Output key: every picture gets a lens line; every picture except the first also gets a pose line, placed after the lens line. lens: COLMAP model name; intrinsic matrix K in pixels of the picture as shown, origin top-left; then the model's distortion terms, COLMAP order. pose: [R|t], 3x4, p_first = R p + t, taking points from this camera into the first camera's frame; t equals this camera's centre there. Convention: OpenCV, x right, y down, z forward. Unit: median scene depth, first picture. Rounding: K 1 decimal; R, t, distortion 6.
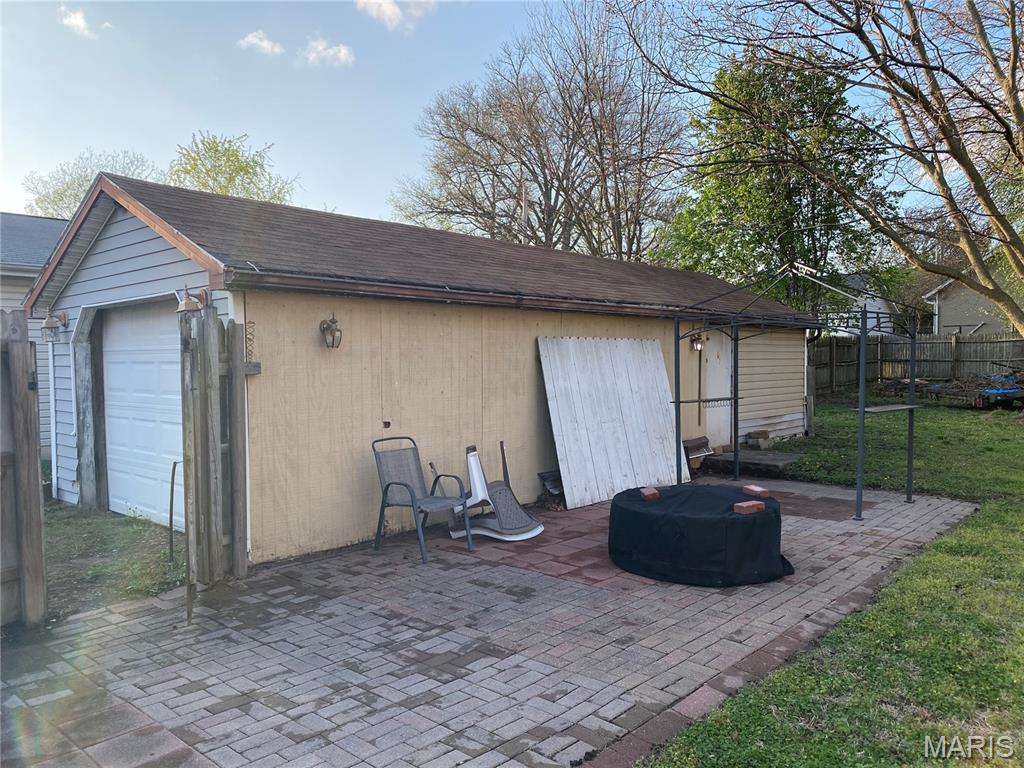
lens RADIAL K [[785.4, 0, 515.9], [0, 785.4, 381.6], [0, 0, 1]] dist [0.046168, -0.054399]
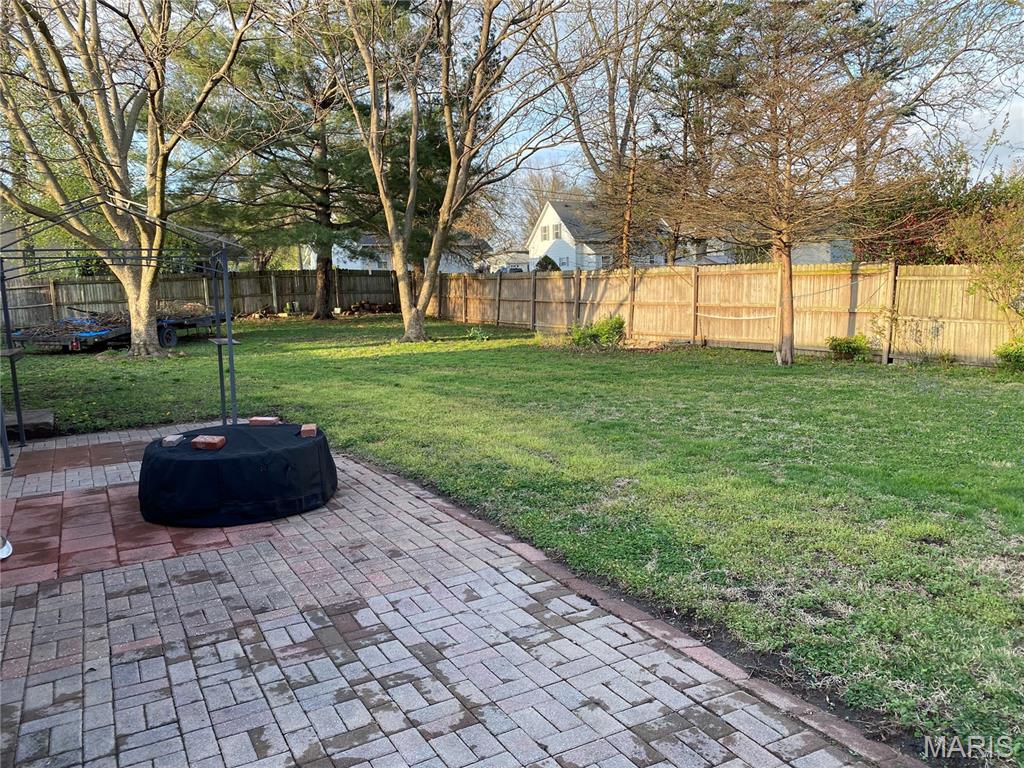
lens RADIAL K [[785.4, 0, 513.0], [0, 785.4, 385.7], [0, 0, 1]] dist [0.046168, -0.054399]
pose [[0.329467, -0.127216, 0.935557, -0.725682], [0.069557, 0.991459, 0.110323, 0.005755], [-0.941601, 0.028727, 0.335502, 0.483172]]
